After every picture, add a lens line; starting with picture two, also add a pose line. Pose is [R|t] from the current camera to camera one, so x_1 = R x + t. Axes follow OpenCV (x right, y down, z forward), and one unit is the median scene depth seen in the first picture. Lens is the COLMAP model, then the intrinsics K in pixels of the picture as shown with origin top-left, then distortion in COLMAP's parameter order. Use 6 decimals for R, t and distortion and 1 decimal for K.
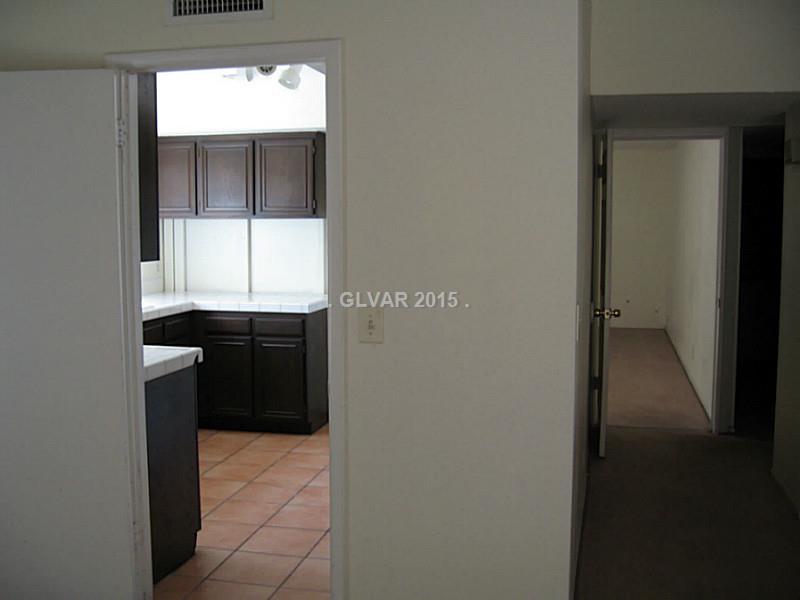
lens RADIAL K [[886.8, 0, 397.8], [0, 886.8, 301.4], [0, 0, 1]] dist [-0.098740, 0.000000]
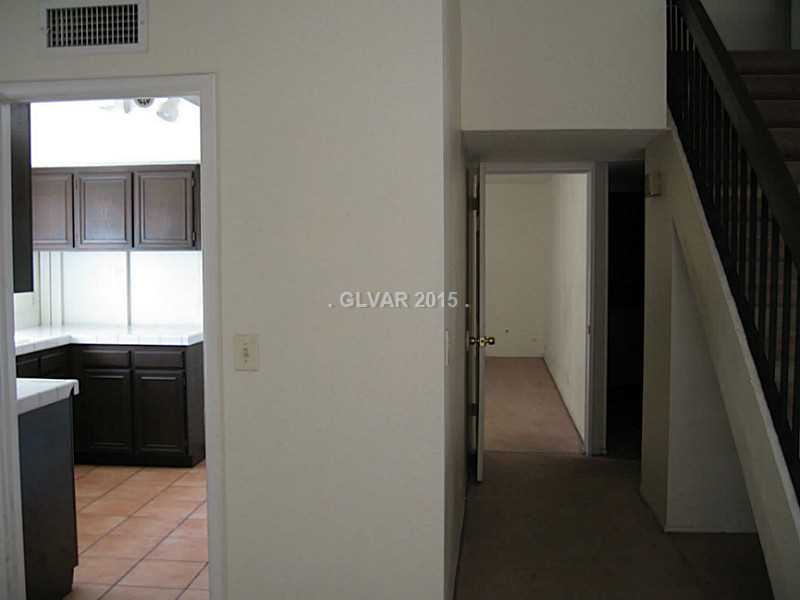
lens RADIAL K [[886.8, 0, 398.6], [0, 886.8, 303.0], [0, 0, 1]] dist [-0.098740, 0.000000]
pose [[0.991797, -0.008615, 0.127536, 0.008627], [0.013182, 0.999300, -0.035008, 0.004097], [-0.127145, 0.036402, 0.991216, -0.016883]]
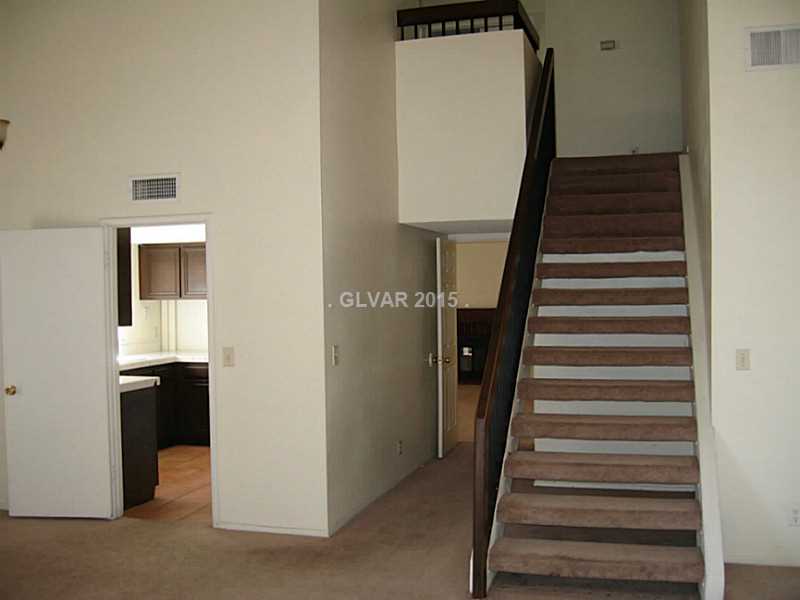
lens RADIAL K [[886.8, 0, 397.4], [0, 886.8, 294.4], [0, 0, 1]] dist [-0.098740, 0.000000]
pose [[0.998555, -0.015880, -0.051336, 0.266010], [0.011254, 0.995953, -0.089170, 0.040199], [0.052544, 0.088464, 0.994693, -0.558106]]
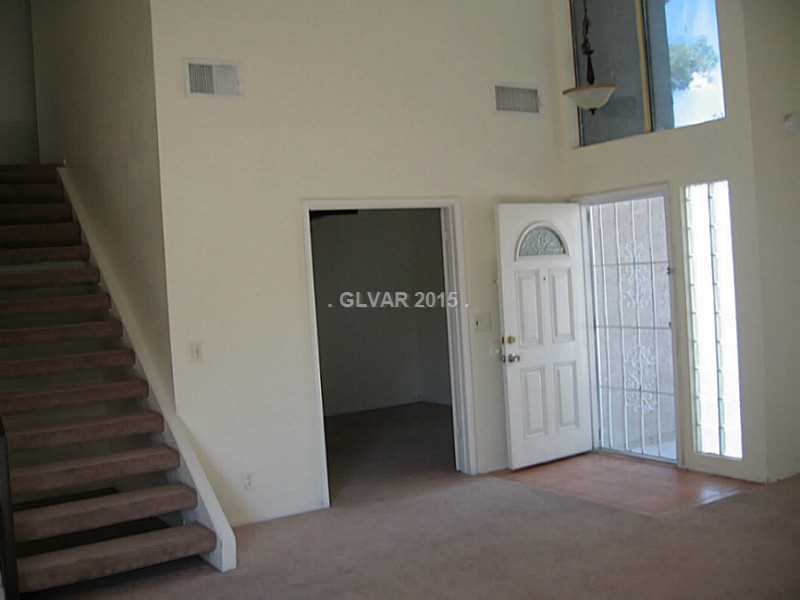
lens RADIAL K [[886.8, 0, 394.2], [0, 886.8, 305.0], [0, 0, 1]] dist [-0.098740, 0.000000]
pose [[0.681268, -0.070802, 0.728602, -0.037794], [0.134835, 0.990419, -0.029831, 0.038286], [-0.719509, 0.118564, 0.684287, -0.504167]]
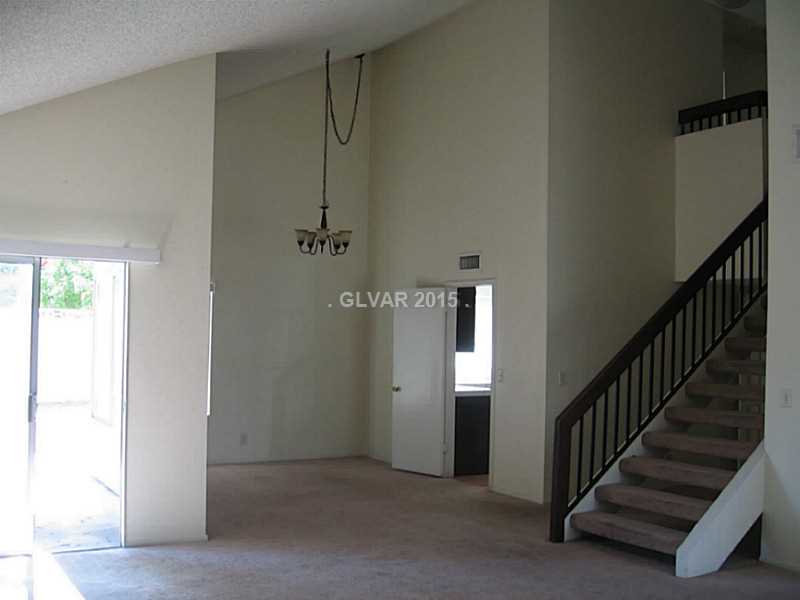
lens RADIAL K [[886.8, 0, 396.7], [0, 886.8, 301.2], [0, 0, 1]] dist [-0.098740, 0.000000]
pose [[0.703402, -0.010218, -0.710719, 1.081152], [-0.086145, 0.991301, -0.099510, 0.062535], [0.705553, 0.131220, 0.696402, -0.777284]]
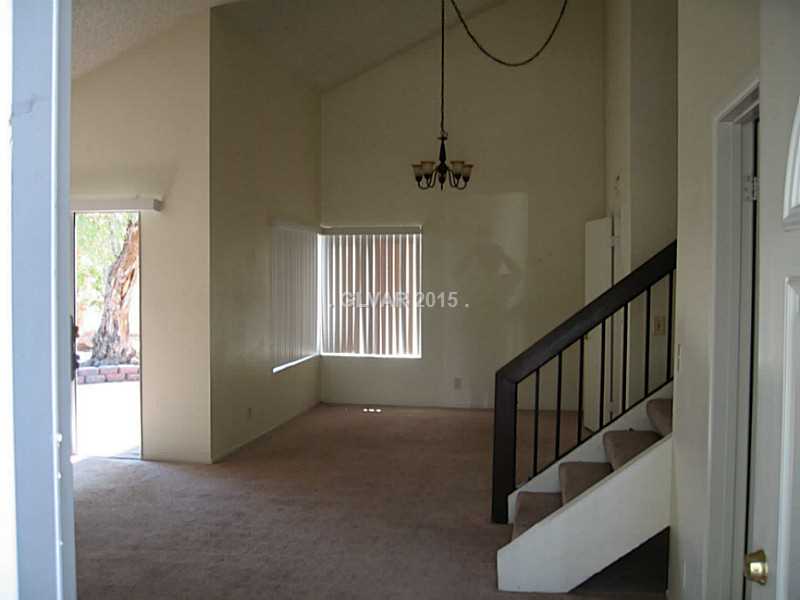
lens RADIAL K [[886.8, 0, 400.6], [0, 886.8, 301.9], [0, 0, 1]] dist [-0.098740, 0.000000]
pose [[0.052888, 0.031176, -0.998114, 1.374006], [-0.097549, 0.994893, 0.025907, -0.016804], [0.993824, 0.095995, 0.055659, 0.178912]]
